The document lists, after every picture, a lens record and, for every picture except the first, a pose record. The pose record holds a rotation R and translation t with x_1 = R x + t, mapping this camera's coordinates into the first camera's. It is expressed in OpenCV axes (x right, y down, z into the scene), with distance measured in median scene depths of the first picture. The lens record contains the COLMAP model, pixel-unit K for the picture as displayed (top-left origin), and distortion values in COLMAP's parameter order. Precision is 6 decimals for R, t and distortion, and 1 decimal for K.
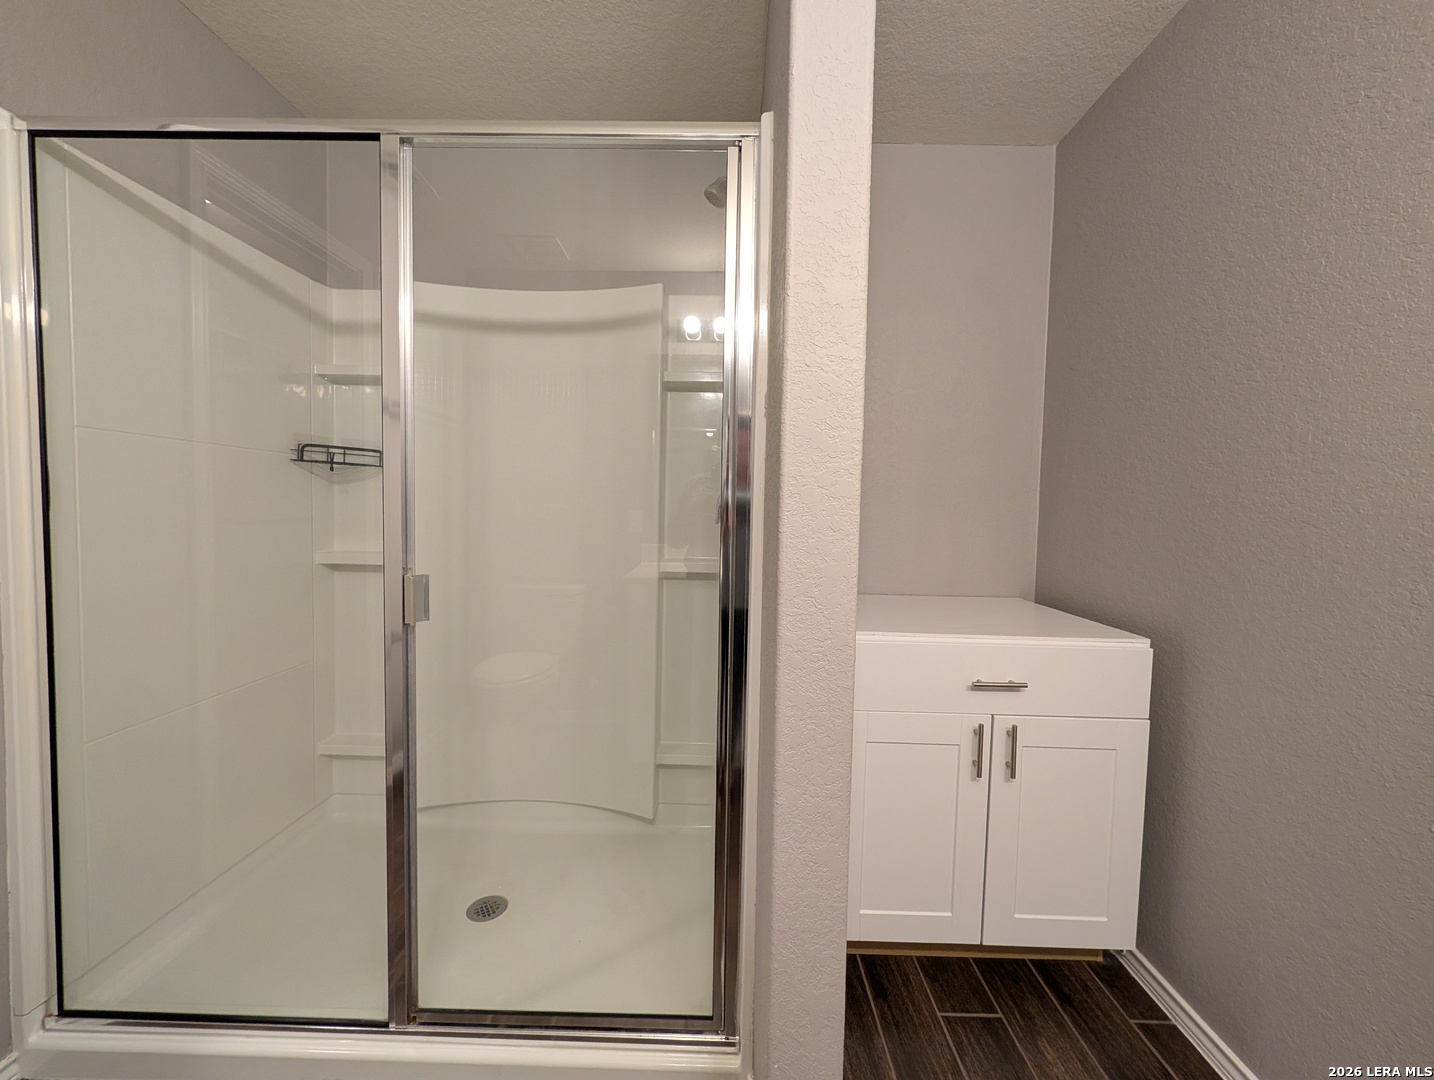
lens RADIAL K [[576.3, 0, 717.0], [0, 576.3, 540.0], [0, 0, 1]] dist [-0.000547, -0.000160]
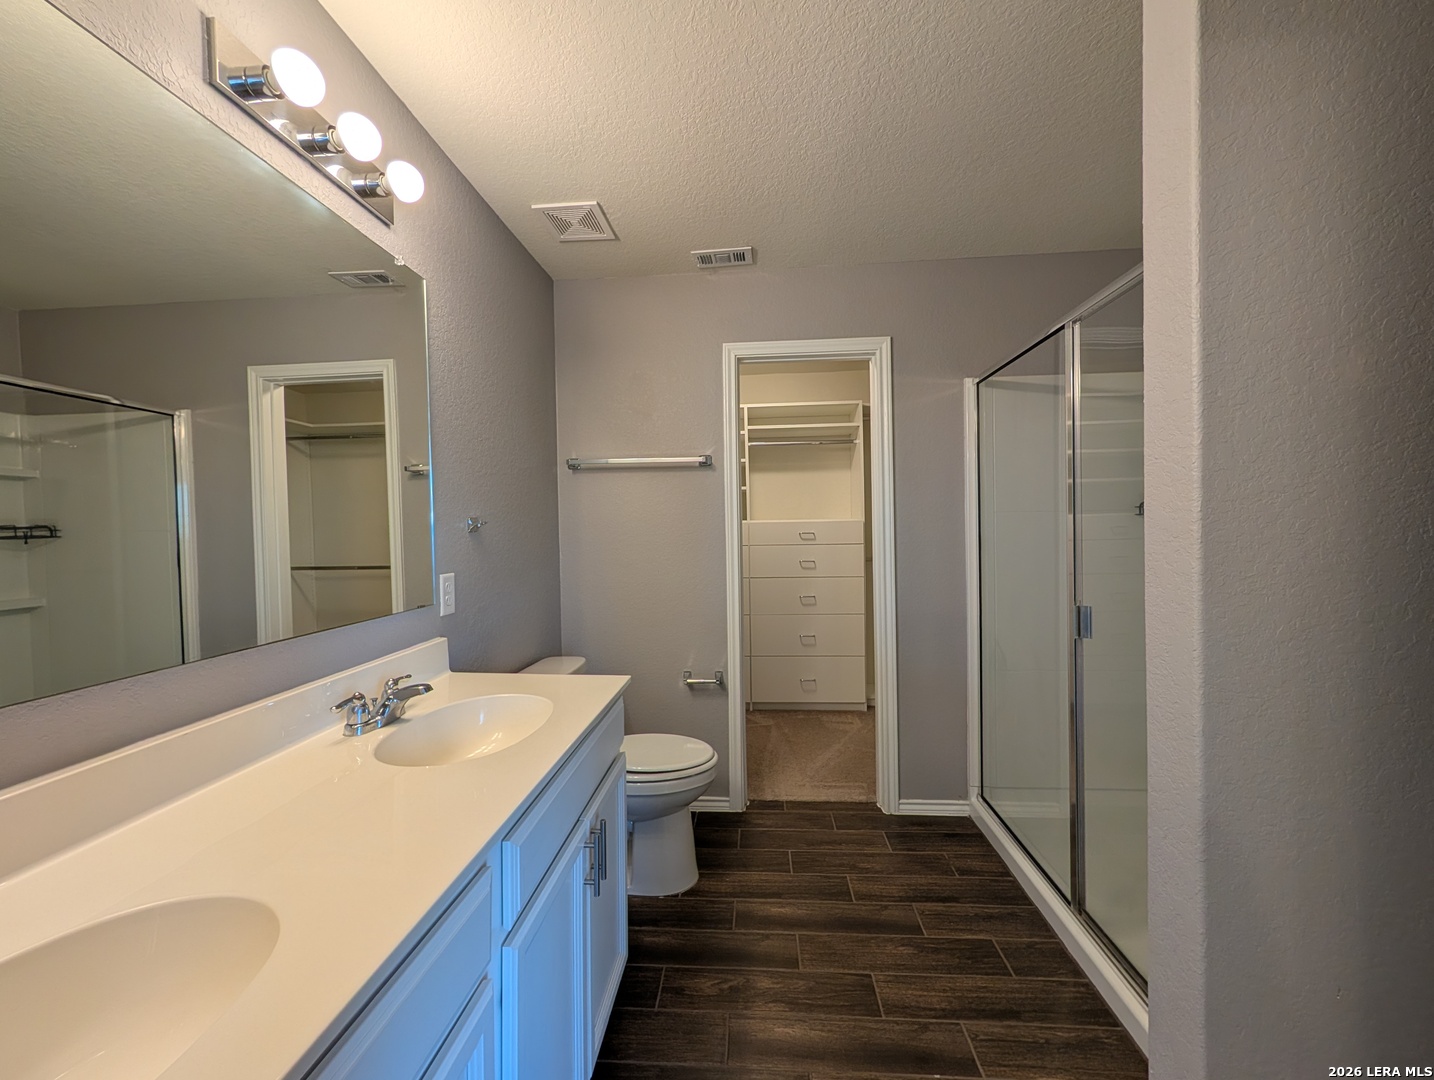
lens RADIAL K [[551.6, 0, 720.4], [0, 551.6, 534.7], [0, 0, 1]] dist [0.000308, -0.000123]
pose [[-0.050903, -0.007826, -0.998673, 0.960249], [-0.030223, 0.999523, -0.006293, -0.084373], [0.998246, 0.029863, -0.051115, 0.140093]]
